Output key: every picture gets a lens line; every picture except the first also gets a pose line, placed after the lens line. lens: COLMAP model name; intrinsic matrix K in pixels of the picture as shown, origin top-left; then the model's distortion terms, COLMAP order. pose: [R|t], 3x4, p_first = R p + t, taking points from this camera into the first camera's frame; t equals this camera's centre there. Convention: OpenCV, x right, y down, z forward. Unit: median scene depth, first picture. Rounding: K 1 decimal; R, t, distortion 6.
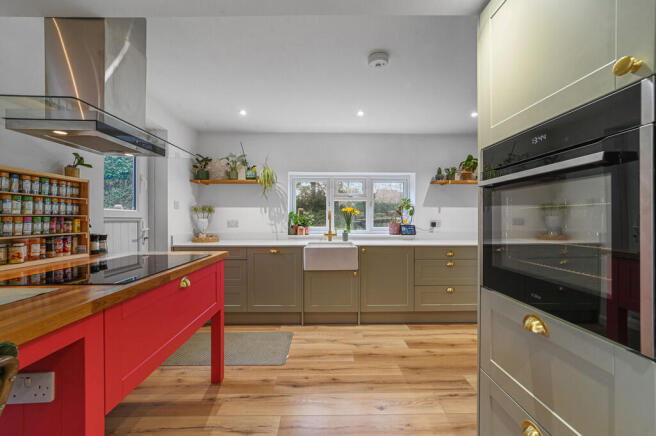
lens RADIAL K [[256.1, 0, 324.5], [0, 256.1, 216.0], [0, 0, 1]] dist [-0.025853, 0.008451]
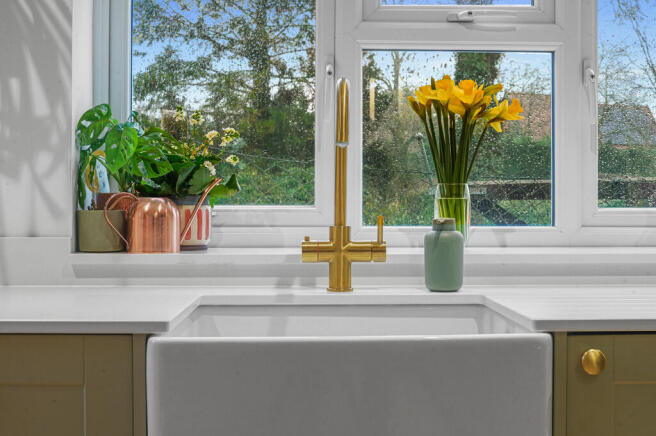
lens RADIAL K [[944.2, 0, 328.4], [0, 944.2, 198.8], [0, 0, 1]] dist [-0.084320, -0.005532]
pose [[0.999693, 0.002403, 0.024665, 0.000035], [-0.002398, 0.999997, -0.000265, 0.040479], [-0.024666, 0.000206, 0.999696, 0.420959]]
